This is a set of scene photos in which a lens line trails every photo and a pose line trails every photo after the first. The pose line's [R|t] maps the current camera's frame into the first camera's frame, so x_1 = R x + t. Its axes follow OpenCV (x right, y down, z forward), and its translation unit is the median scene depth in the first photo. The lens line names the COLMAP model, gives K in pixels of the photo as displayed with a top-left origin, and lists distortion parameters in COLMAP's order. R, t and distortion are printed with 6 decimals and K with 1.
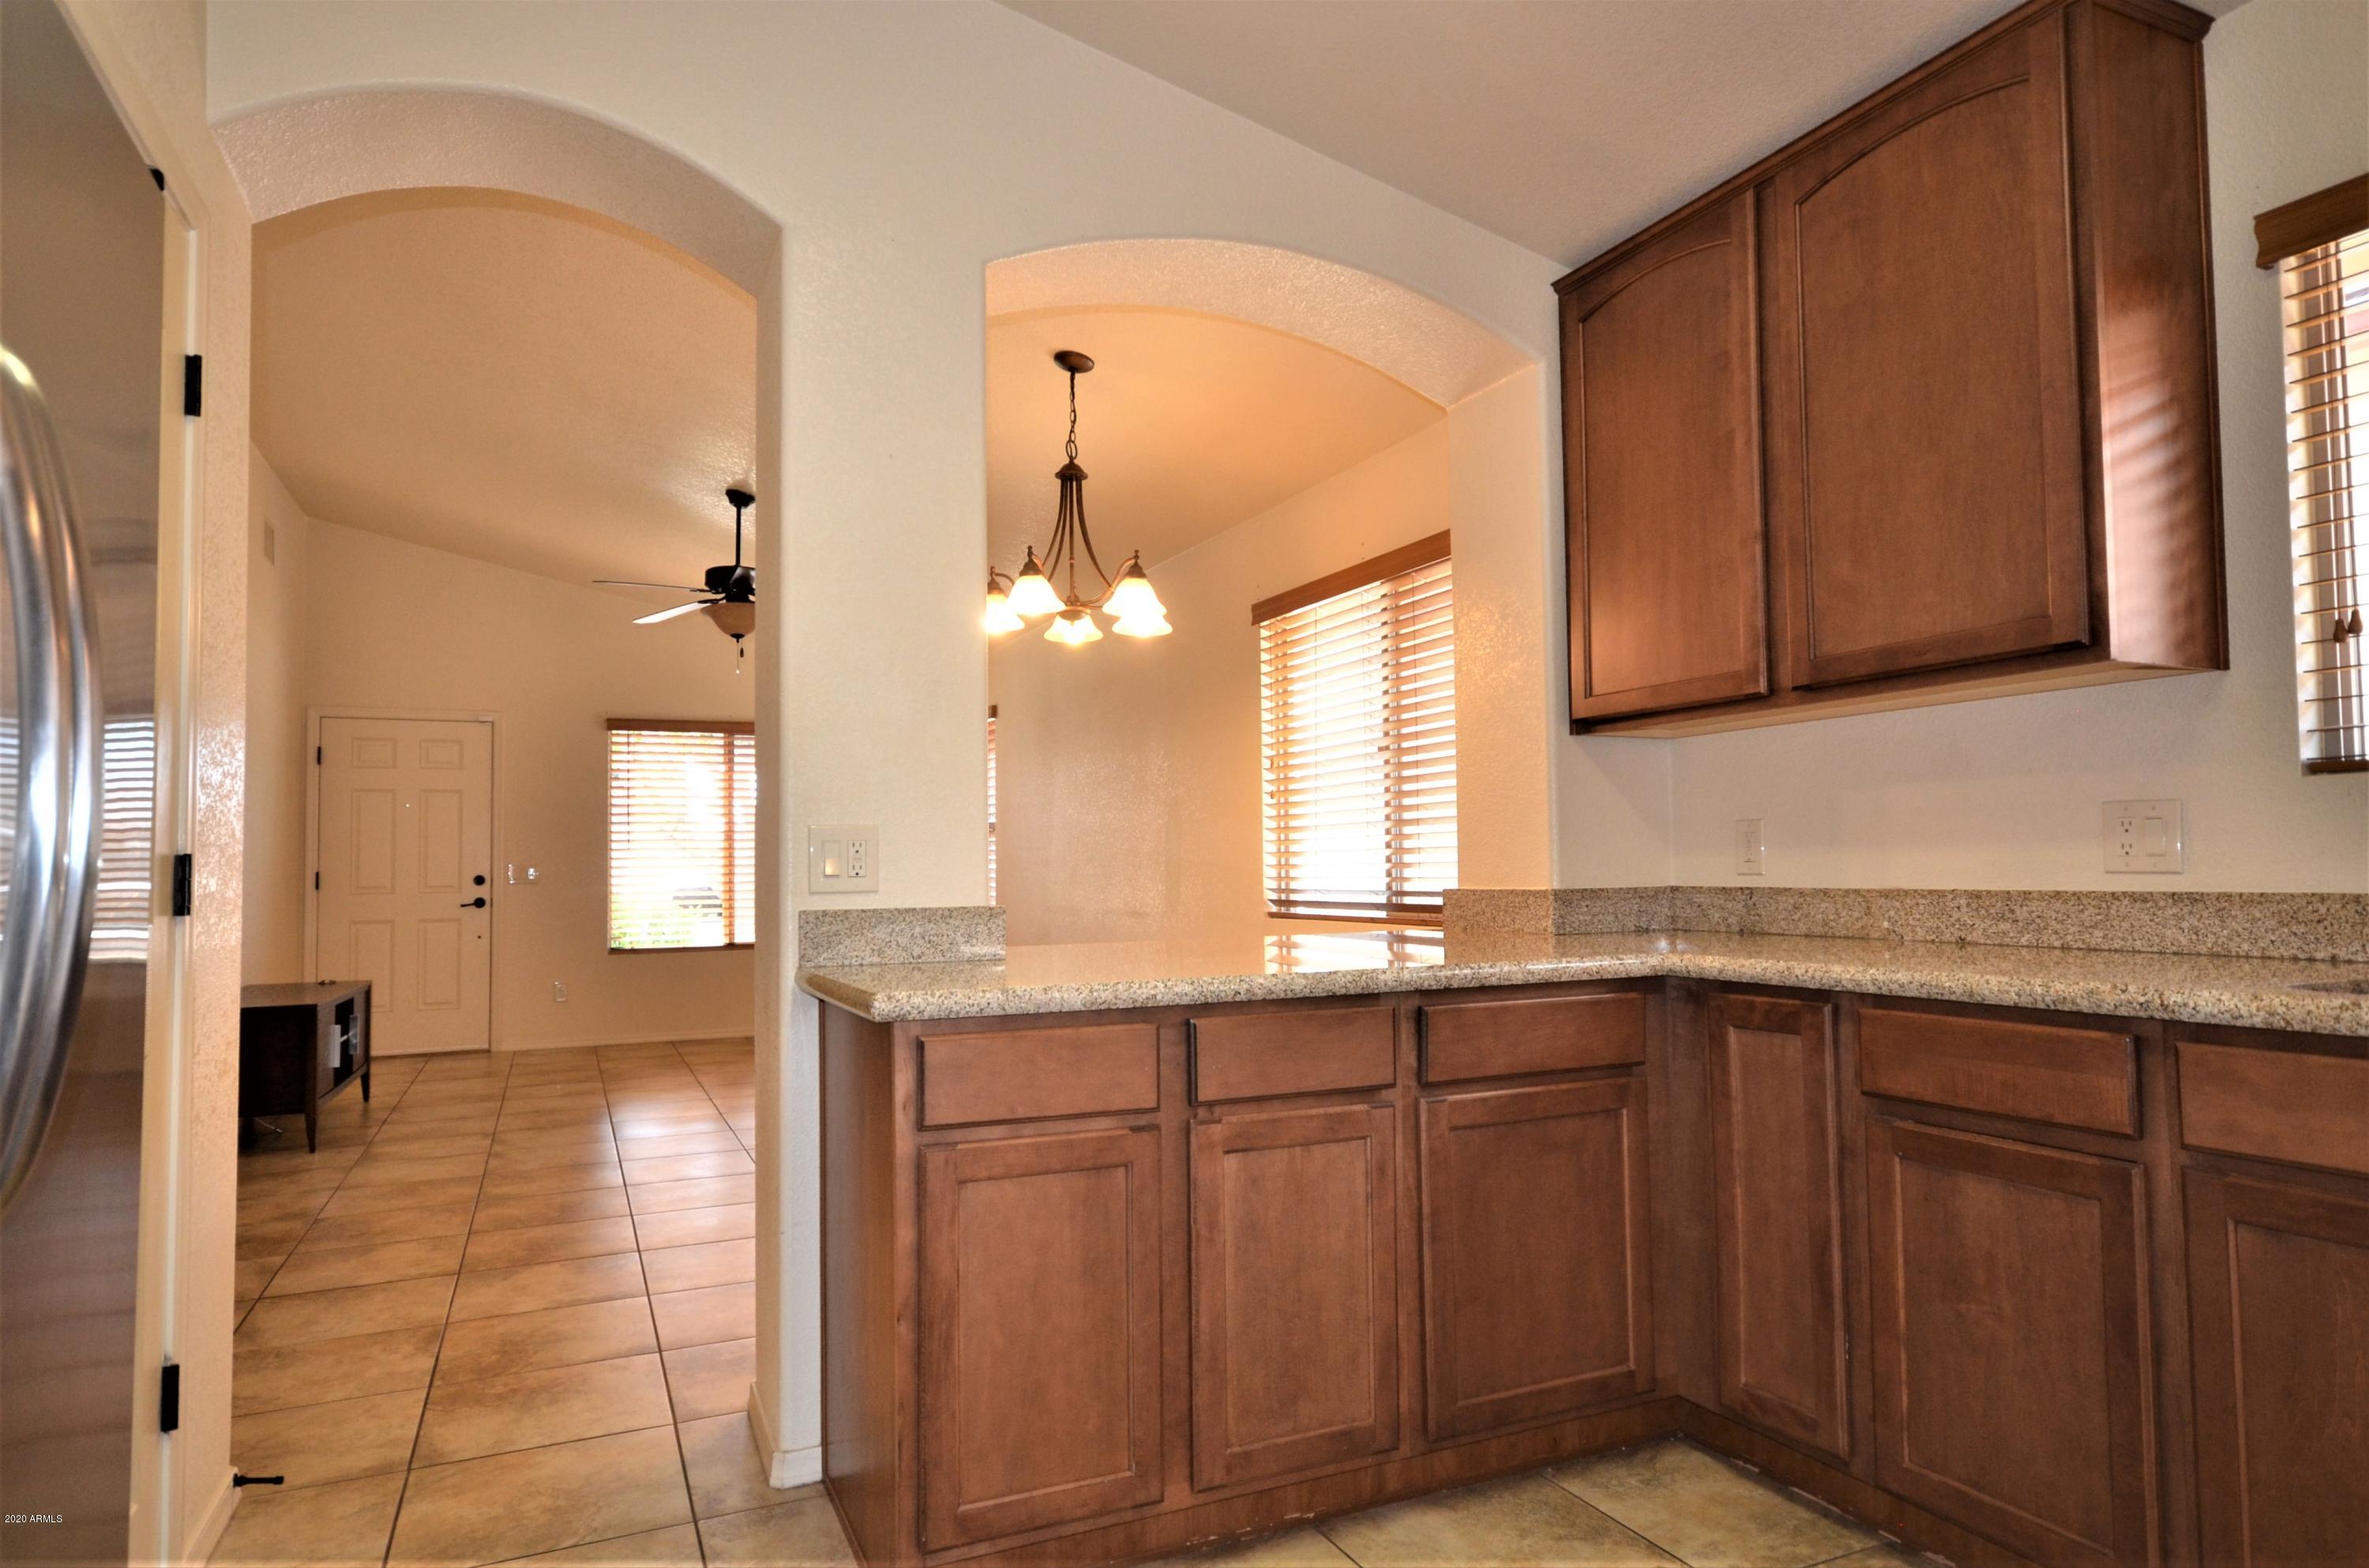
lens RADIAL K [[1370.7, 0, 1269.4], [0, 1370.7, 793.3], [0, 0, 1]] dist [0.003374, 0.001263]
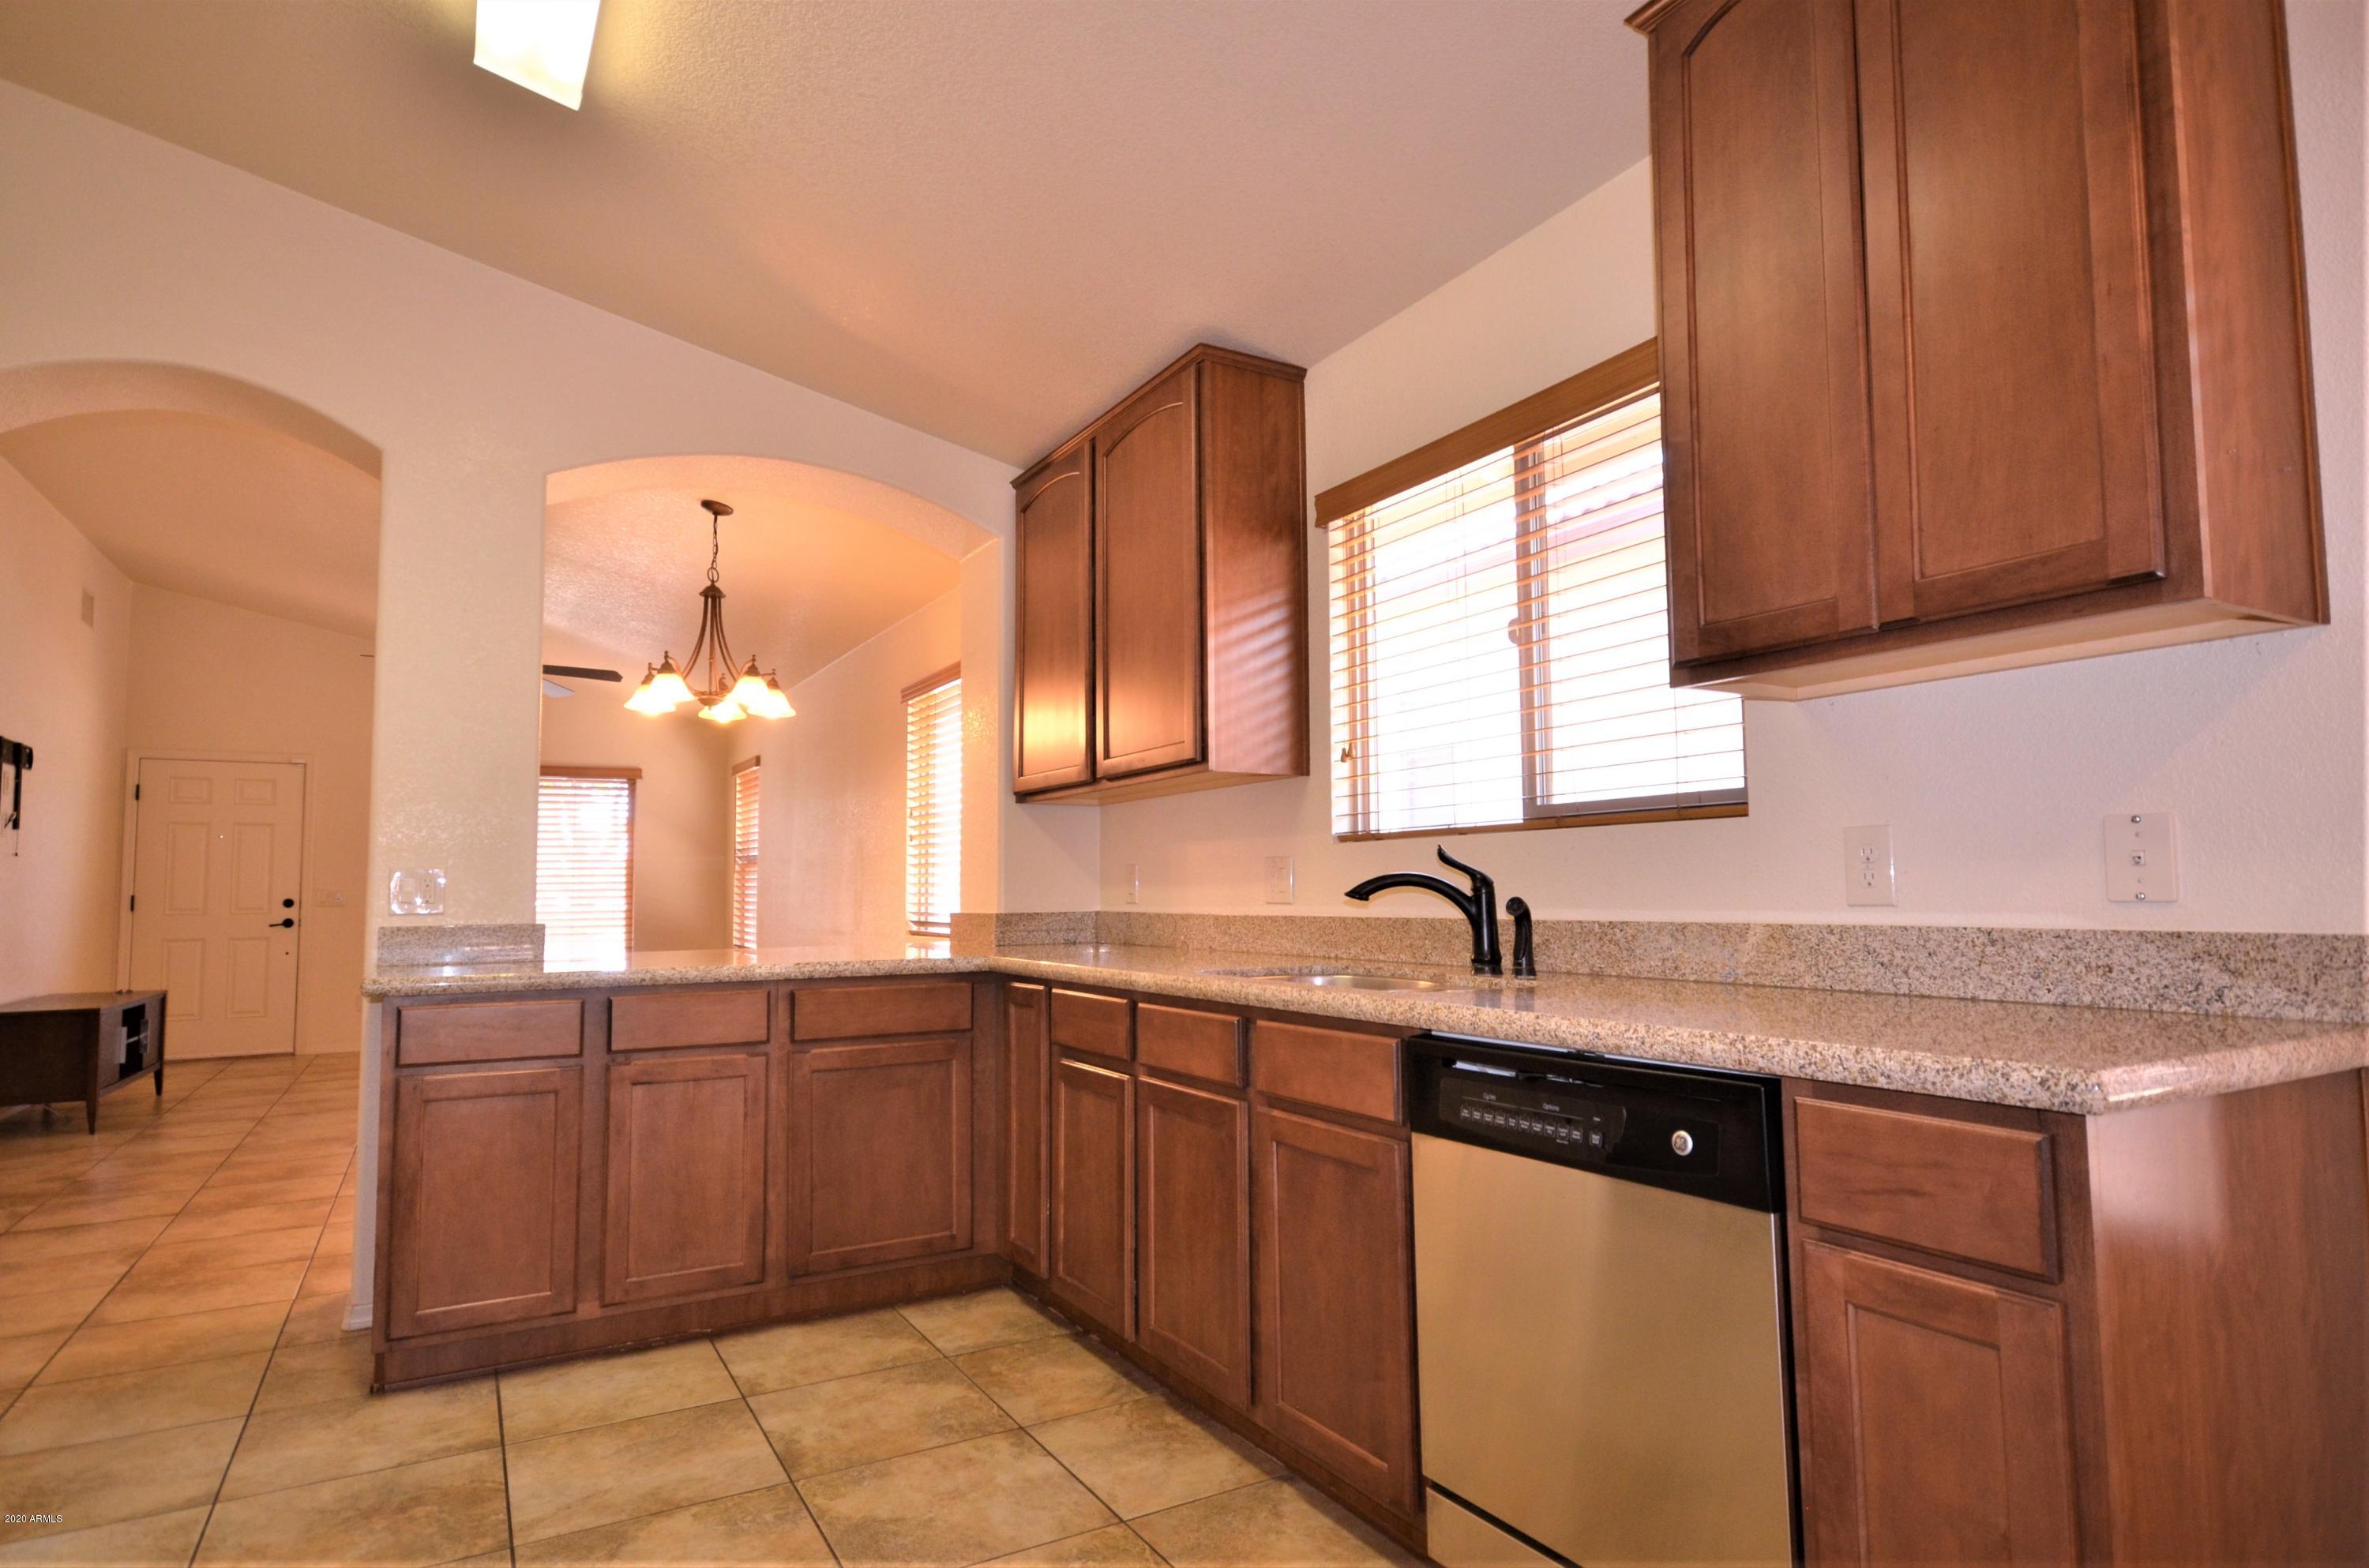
lens RADIAL K [[1225.9, 0, 1203.8], [0, 1225.9, 800.8], [0, 0, 1]] dist [0.021276, -0.011163]
pose [[0.996564, 0.010290, 0.082190, 0.419620], [-0.008528, 0.999727, -0.021755, -0.026181], [-0.082391, 0.020979, 0.996379, -0.370558]]
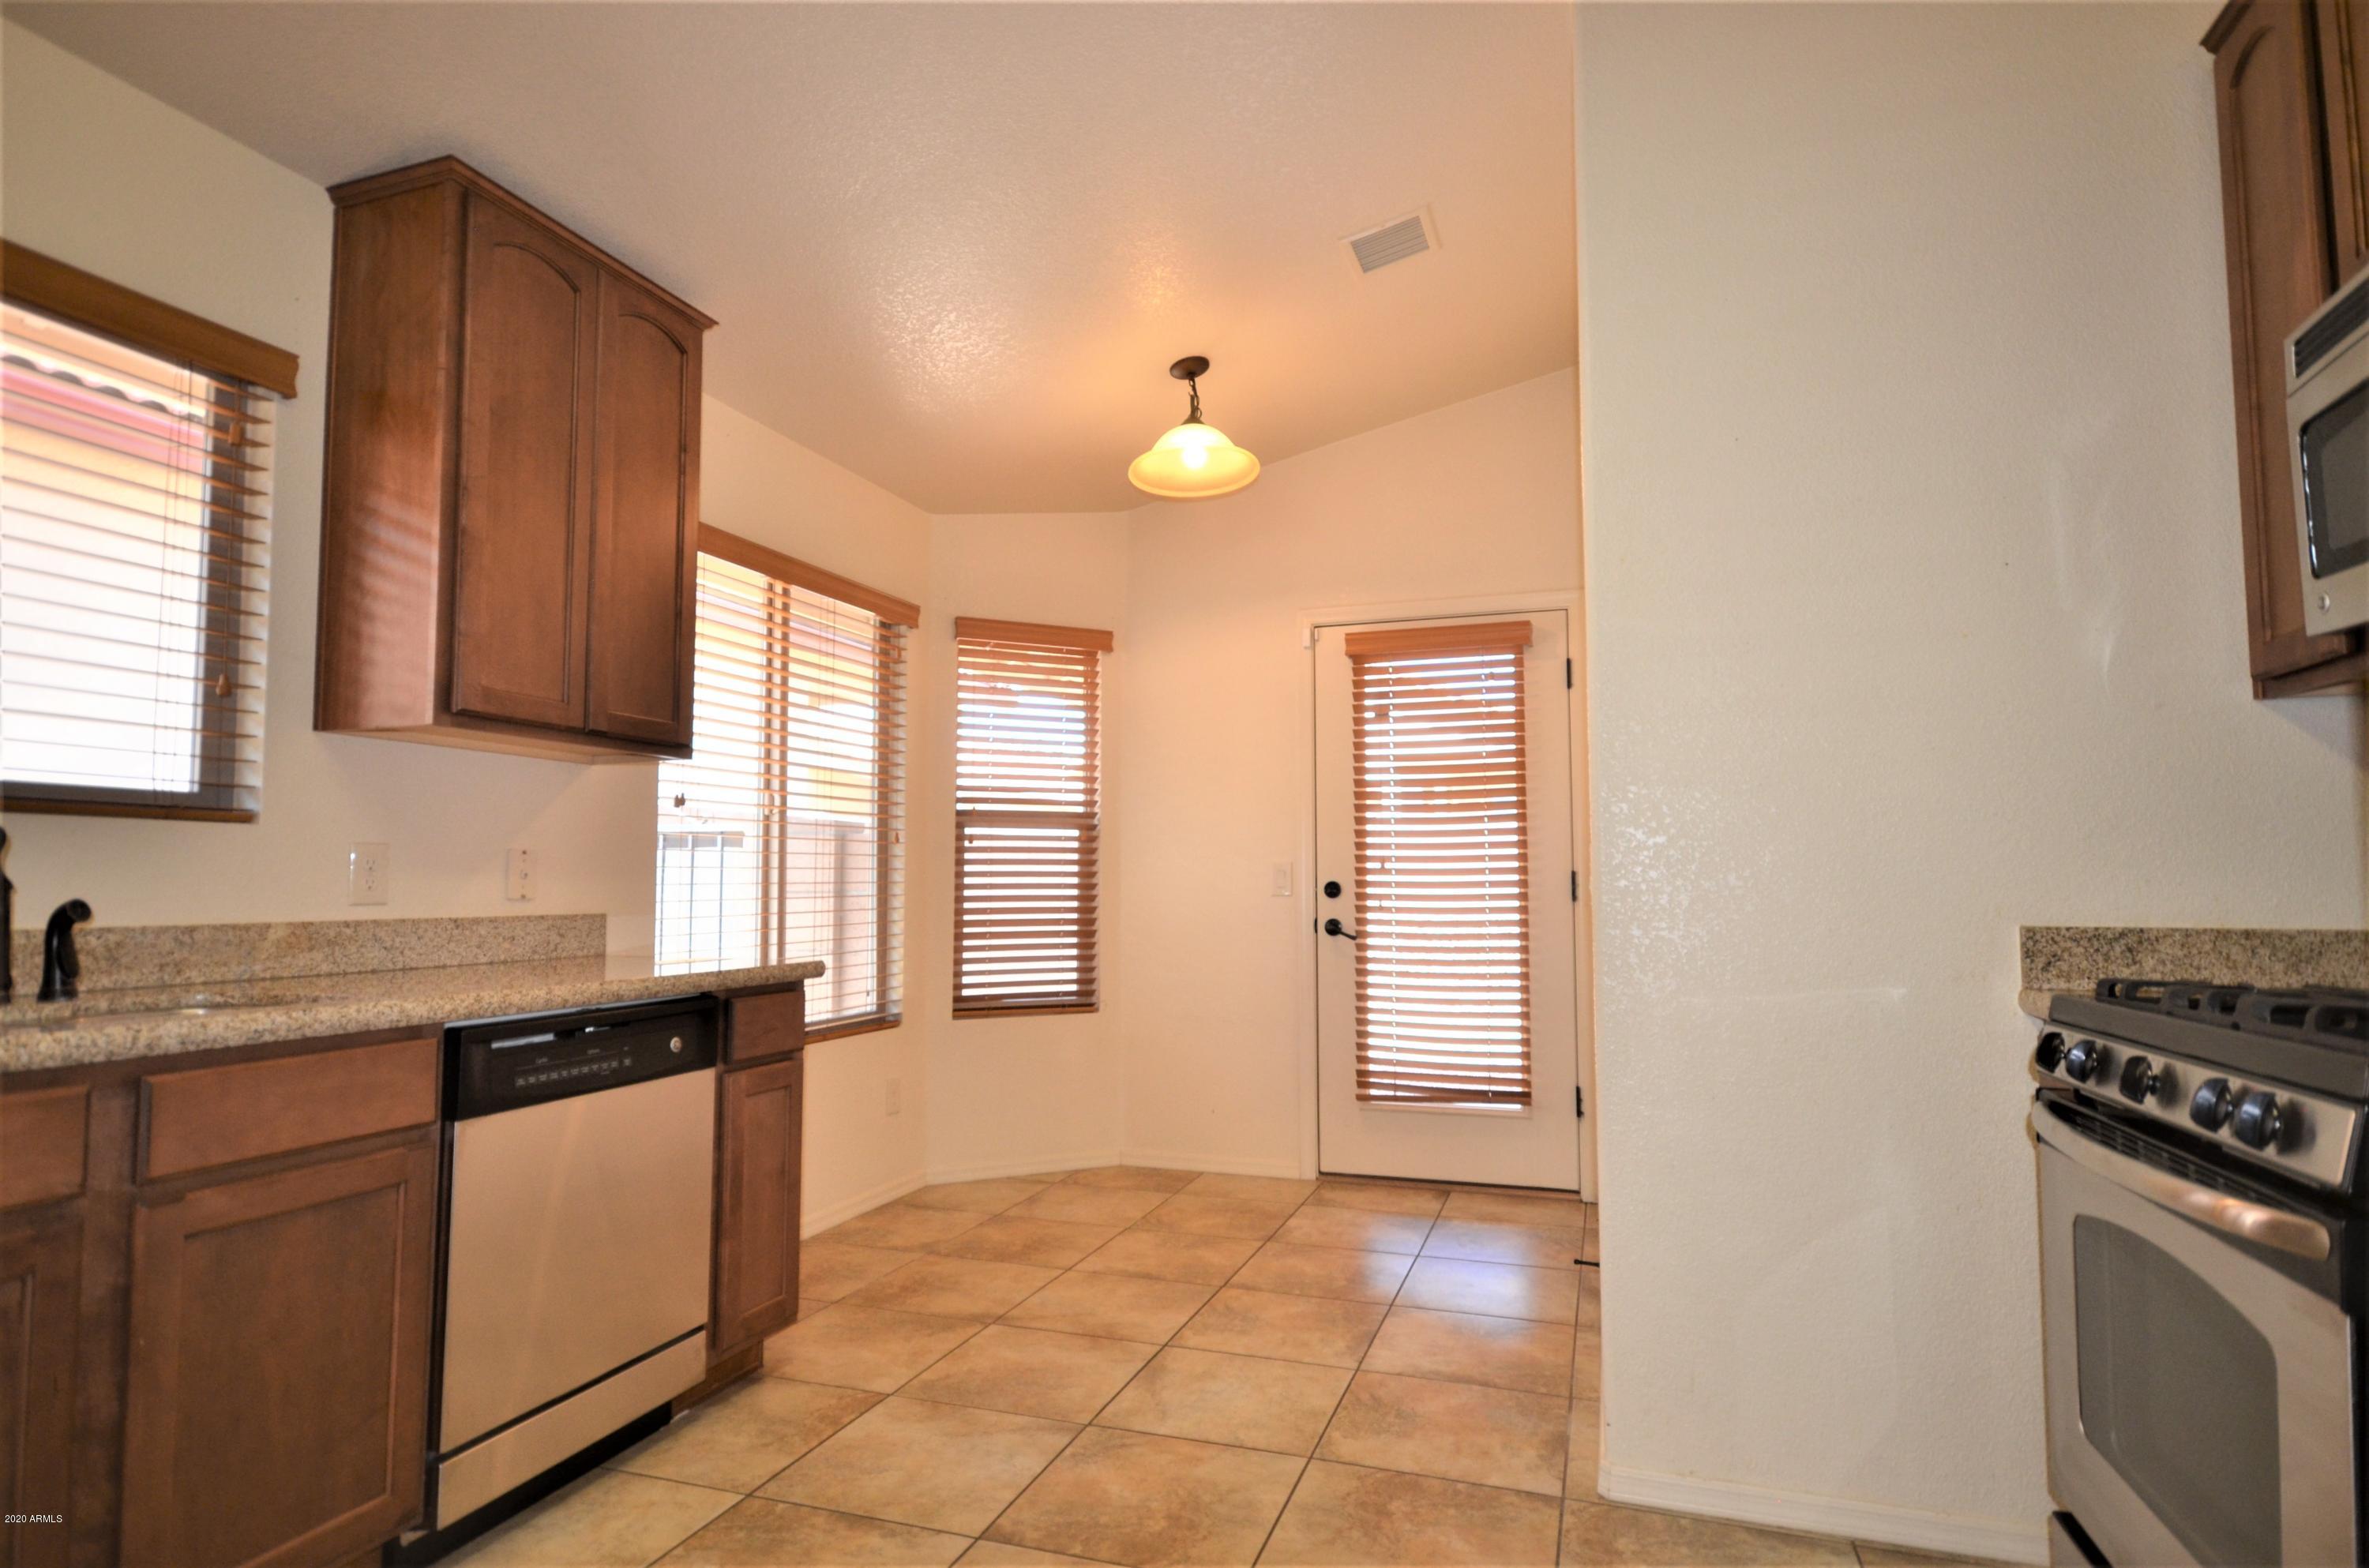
lens RADIAL K [[1225.9, 0, 1191.5], [0, 1225.9, 802.1], [0, 0, 1]] dist [0.021276, -0.011163]
pose [[-0.723536, 0.063955, 0.687317, -0.253265], [-0.026441, 0.992400, -0.120177, 0.037840], [-0.689780, -0.105126, -0.716346, 0.605696]]
